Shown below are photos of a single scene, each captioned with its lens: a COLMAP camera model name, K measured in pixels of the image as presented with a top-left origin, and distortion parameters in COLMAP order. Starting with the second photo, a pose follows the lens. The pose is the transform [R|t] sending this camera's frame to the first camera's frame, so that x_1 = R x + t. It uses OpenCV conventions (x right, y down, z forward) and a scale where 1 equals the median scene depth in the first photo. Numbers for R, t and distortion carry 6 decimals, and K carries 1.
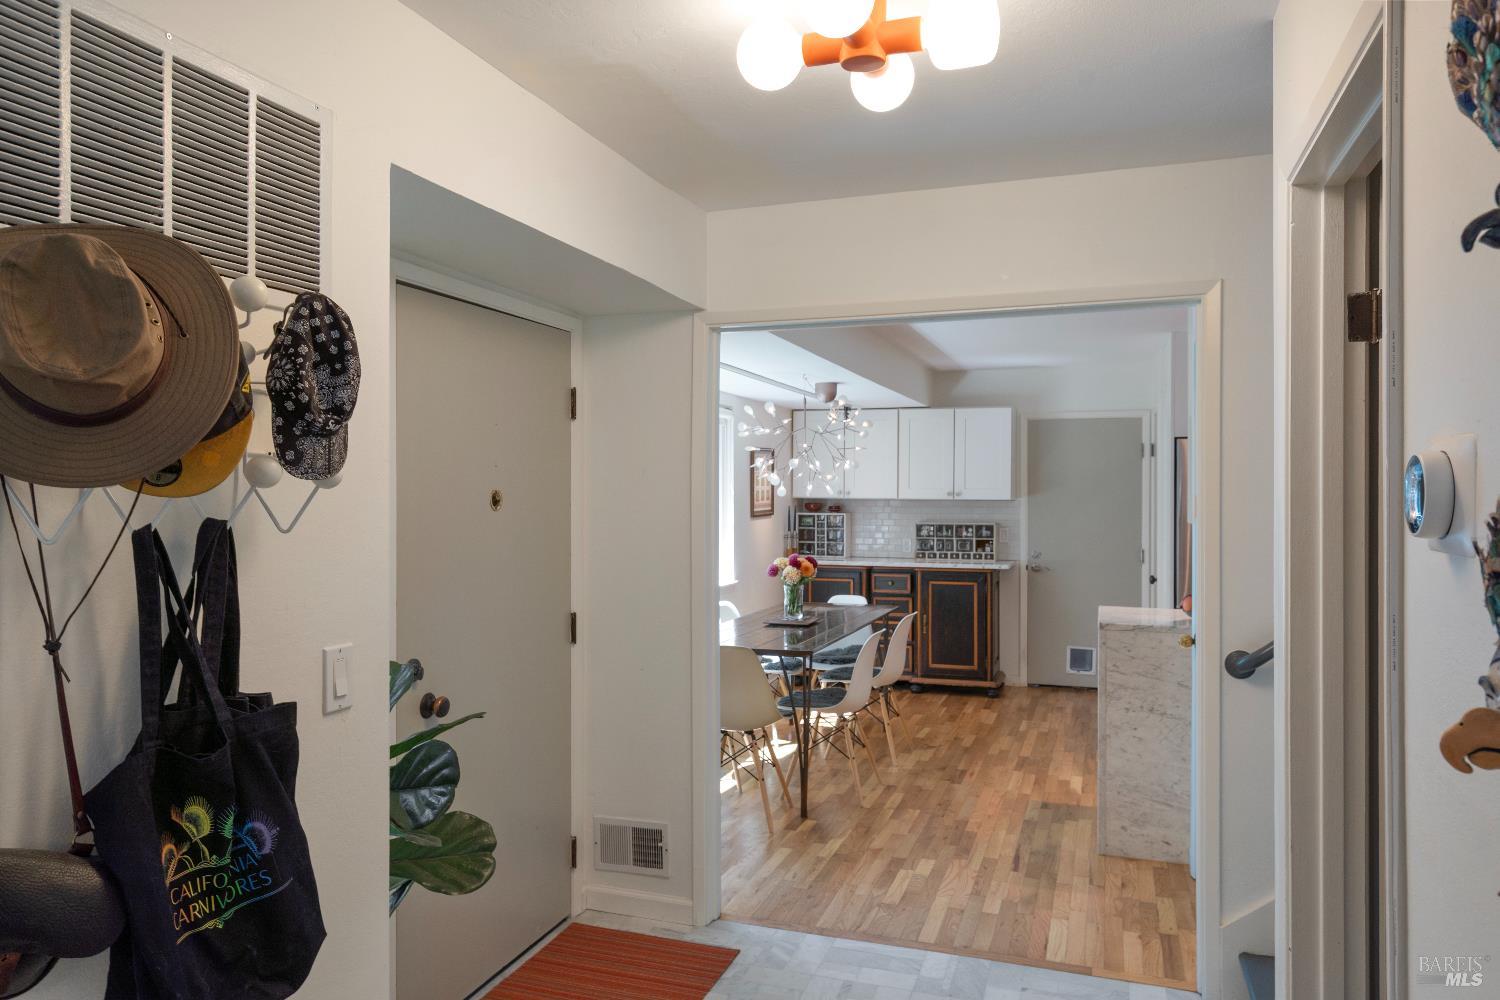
lens RADIAL K [[1010.4, 0, 752.8], [0, 1010.4, 489.3], [0, 0, 1]] dist [0.006111, 0.000613]
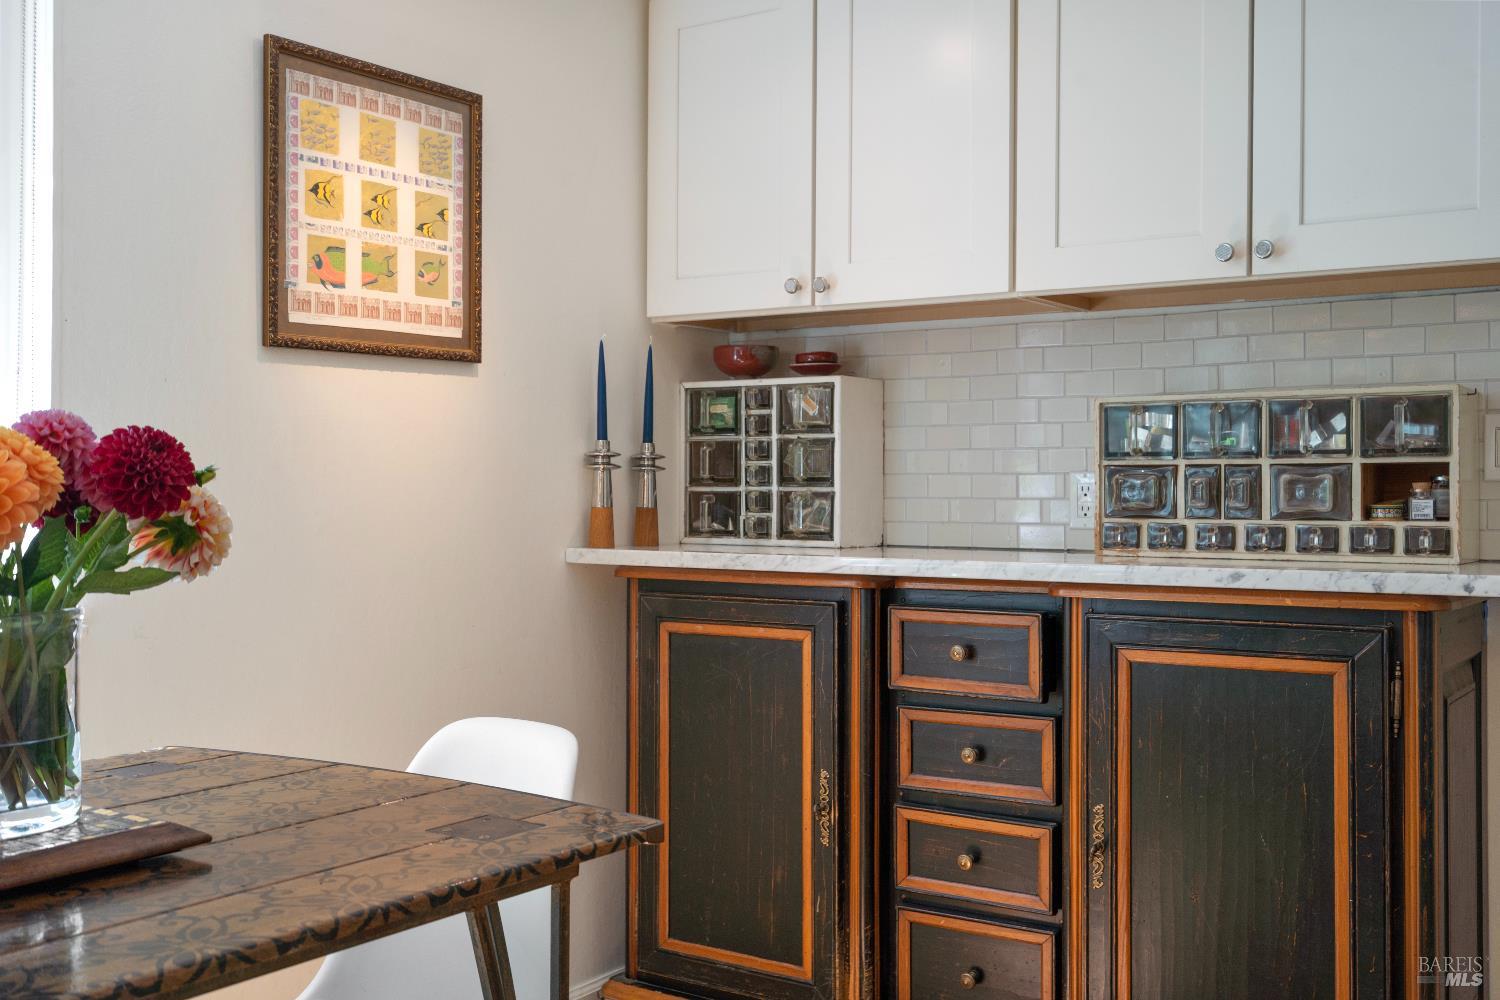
lens RADIAL K [[1518.3, 0, 749.3], [0, 1518.3, 493.7], [0, 0, 1]] dist [0.009478, 0.000000]
pose [[0.962473, 0.000460, -0.271377, 0.181504], [0.001534, 0.999973, 0.007136, 0.053514], [0.271373, -0.007285, 0.962447, 0.645189]]
